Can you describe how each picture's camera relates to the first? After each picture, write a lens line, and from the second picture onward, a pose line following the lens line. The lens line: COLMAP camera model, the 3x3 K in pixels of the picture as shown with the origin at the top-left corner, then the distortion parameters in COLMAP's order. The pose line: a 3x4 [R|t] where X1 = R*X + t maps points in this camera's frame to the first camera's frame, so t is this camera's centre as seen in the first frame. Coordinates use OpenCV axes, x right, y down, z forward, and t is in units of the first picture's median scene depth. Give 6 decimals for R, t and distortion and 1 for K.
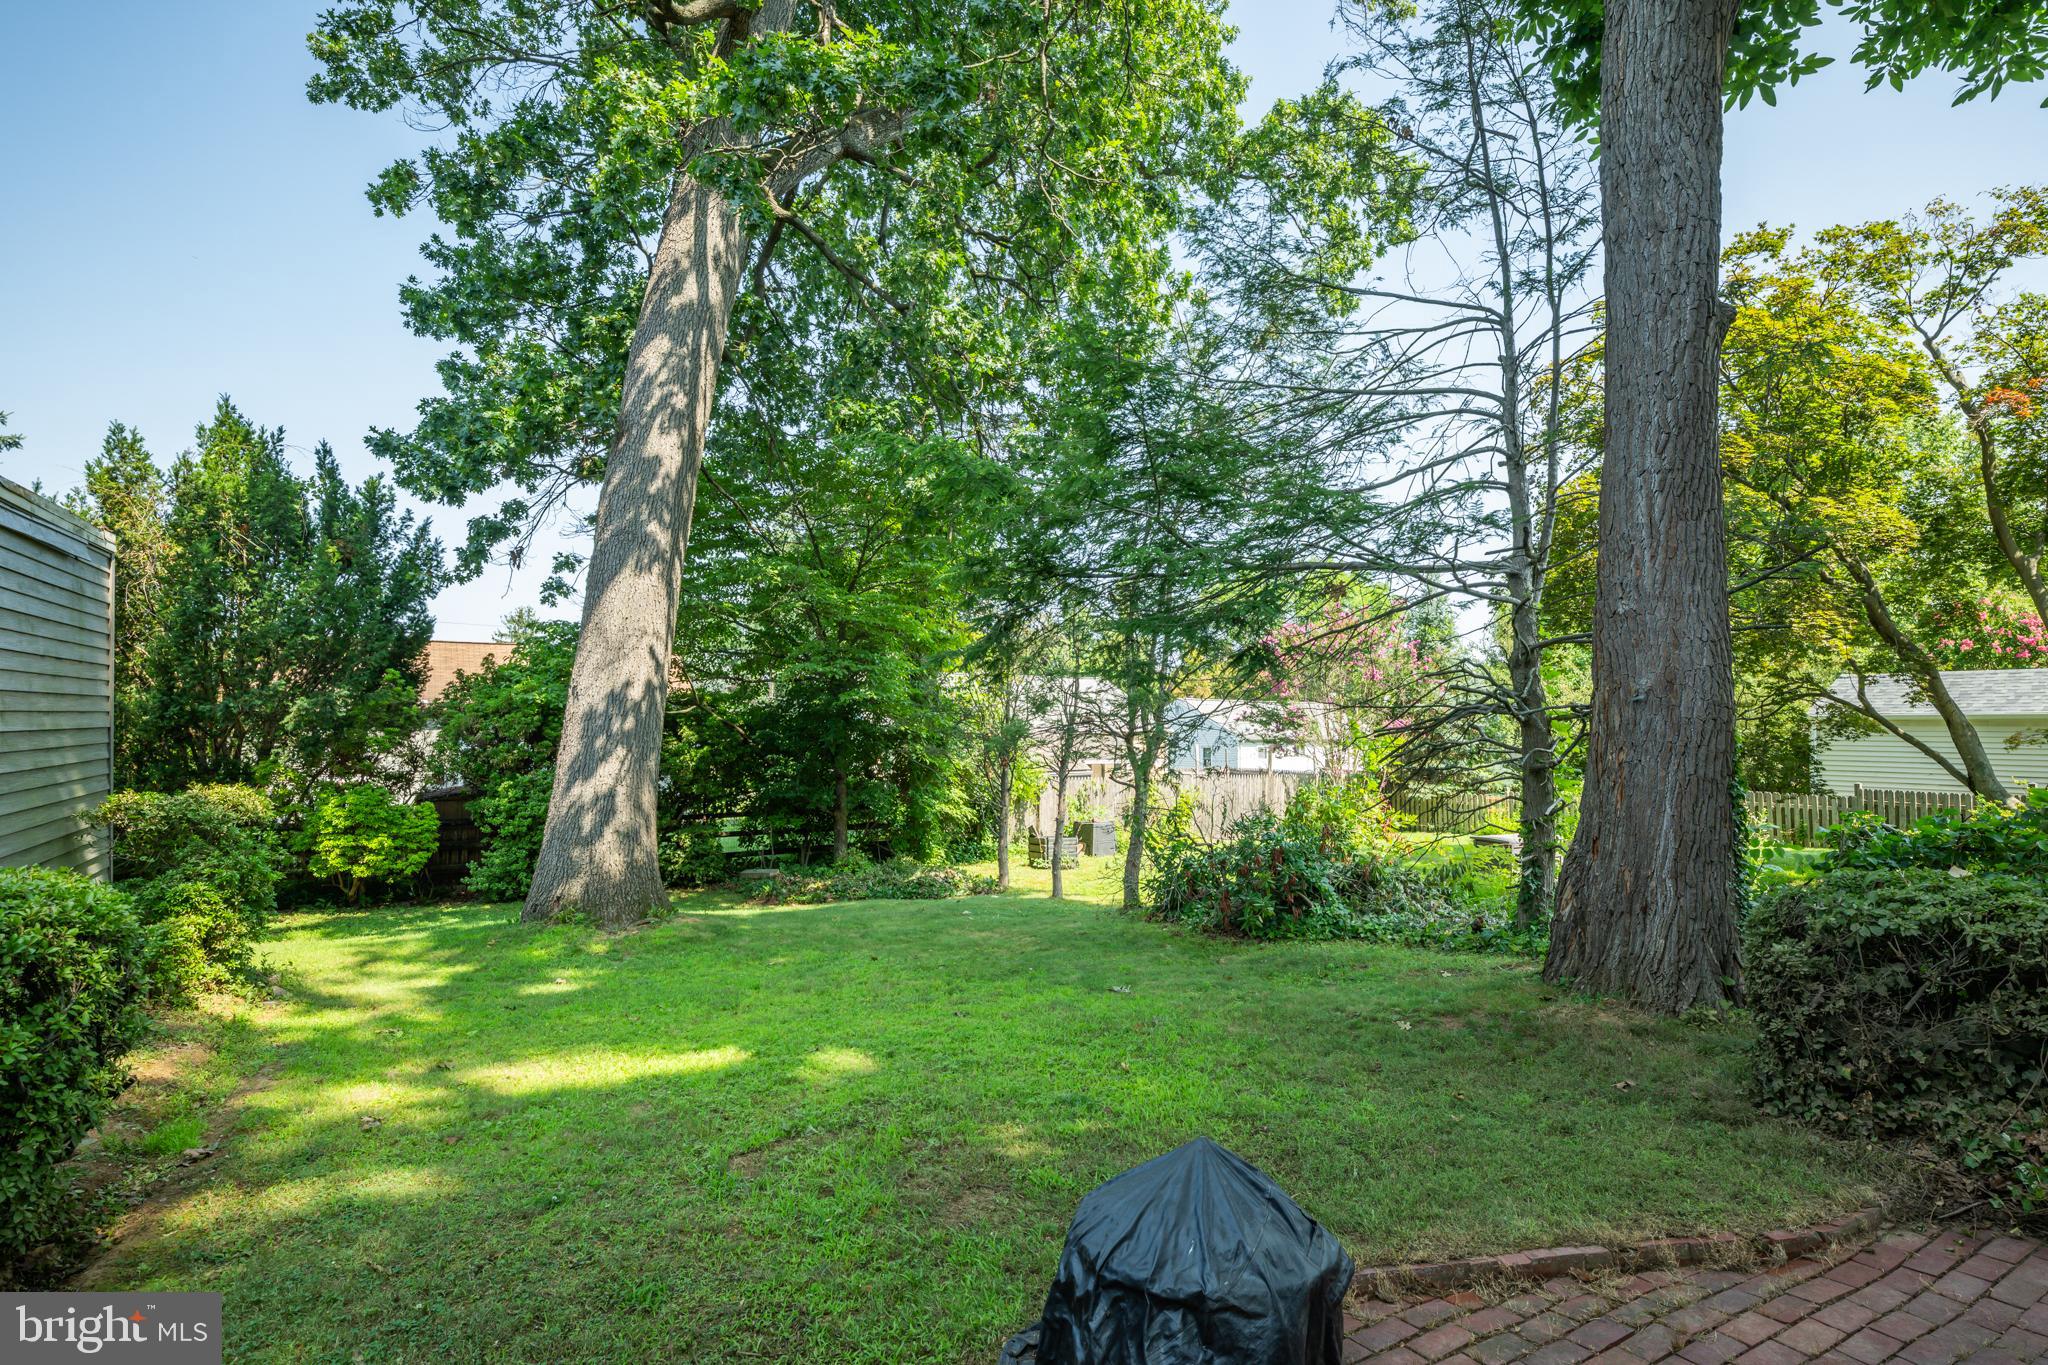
lens RADIAL K [[1007.7, 0, 1023.0], [0, 1007.7, 702.2], [0, 0, 1]] dist [-0.001200, -0.001134]
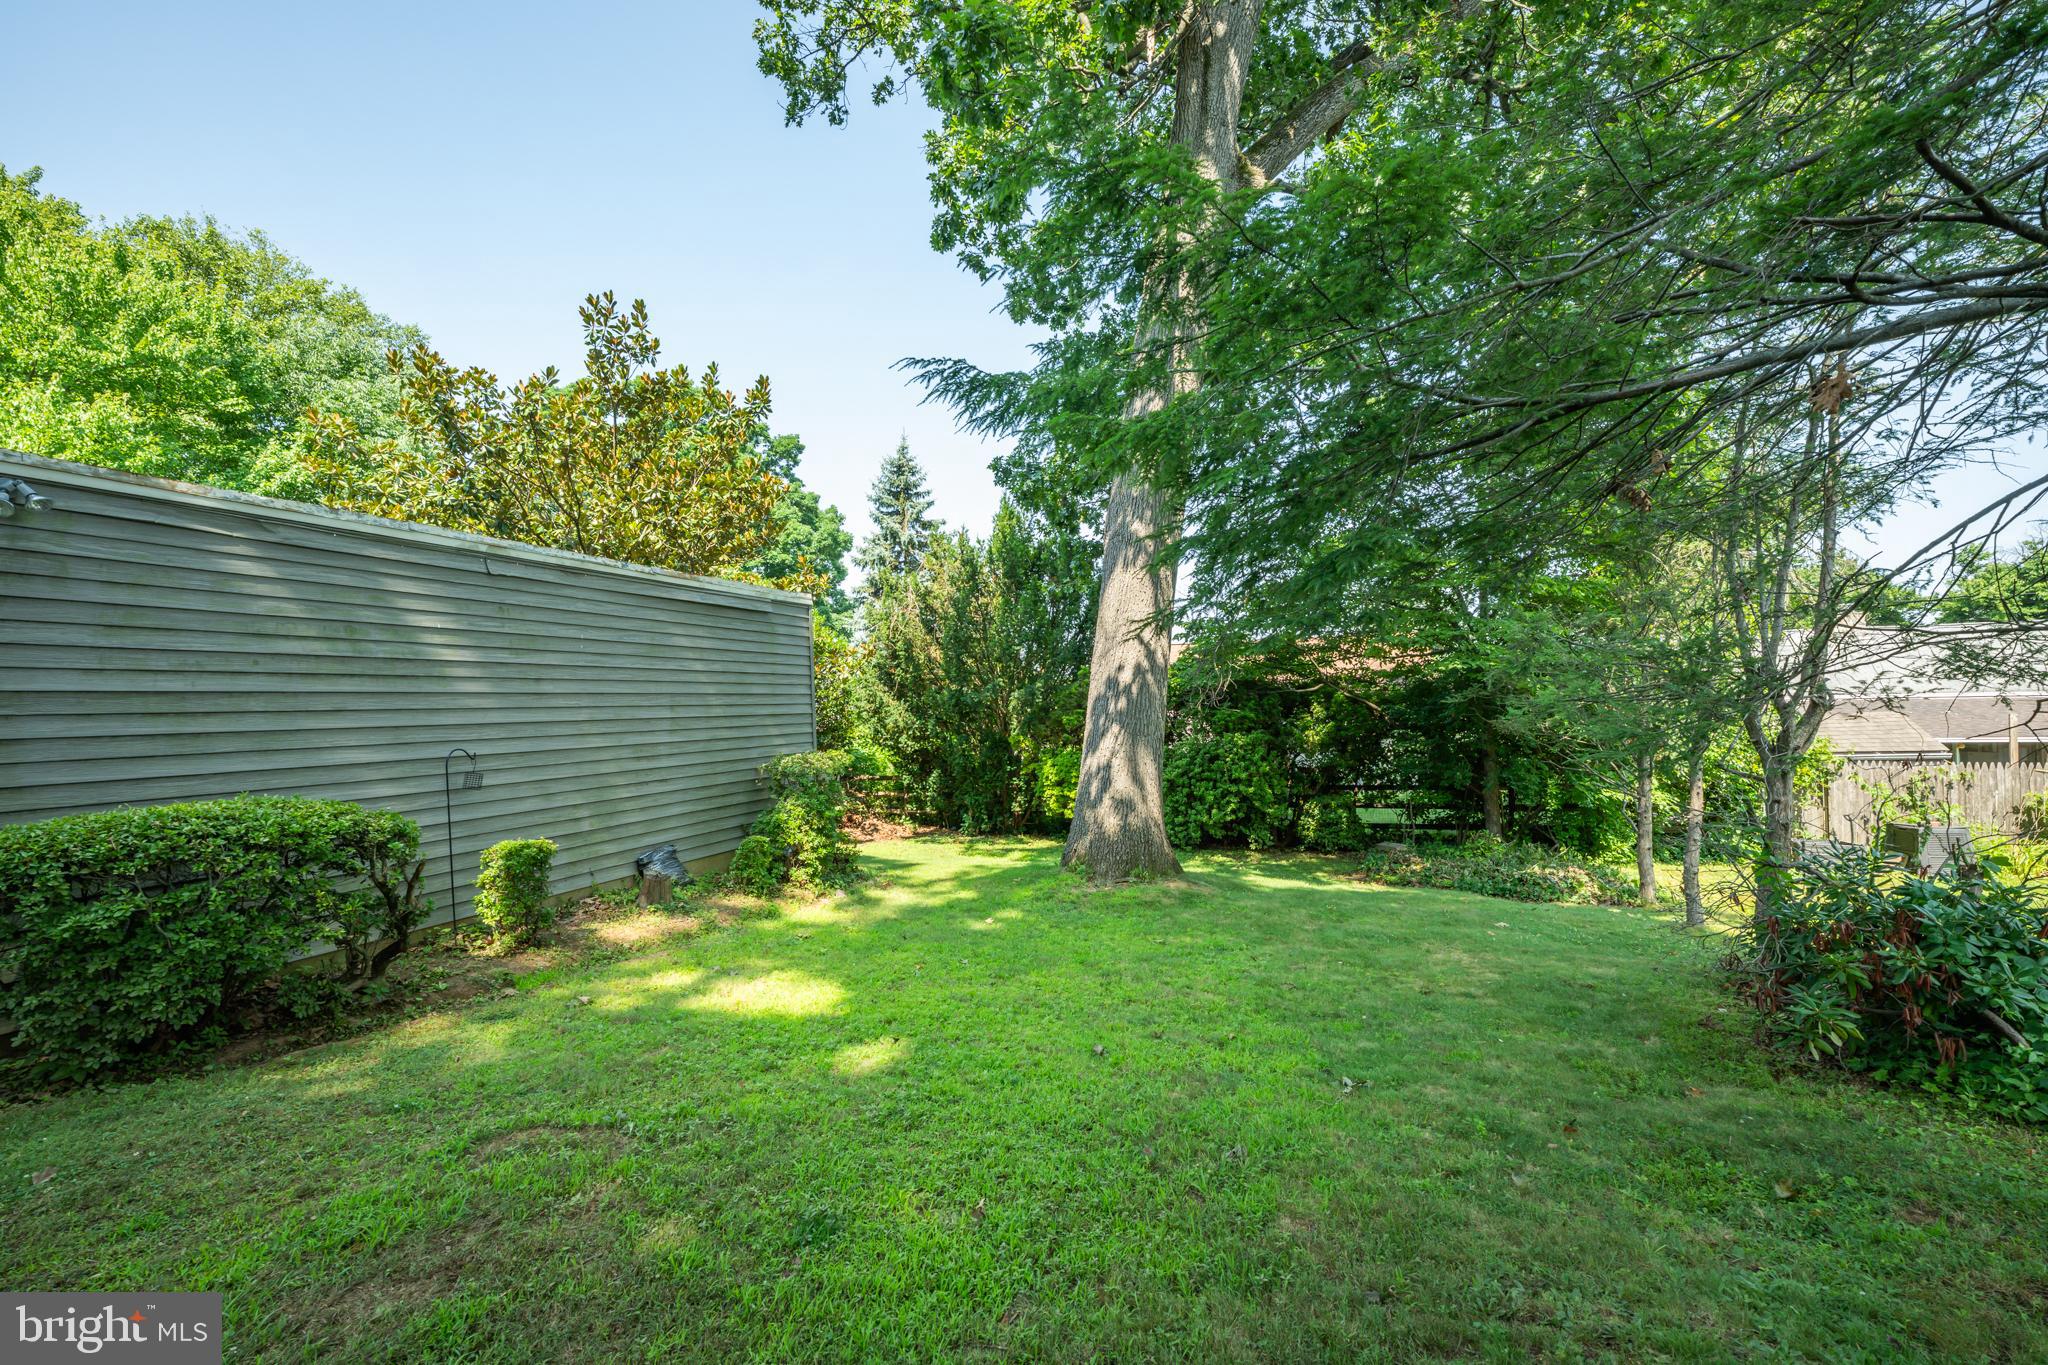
lens RADIAL K [[824.4, 0, 1019.4], [0, 824.4, 712.2], [0, 0, 1]] dist [0.000404, 0.000031]
pose [[0.605664, -0.016843, -0.795542, 0.263584], [0.044431, 0.998932, 0.012676, 0.013025], [0.794479, -0.043024, 0.605766, 0.327369]]
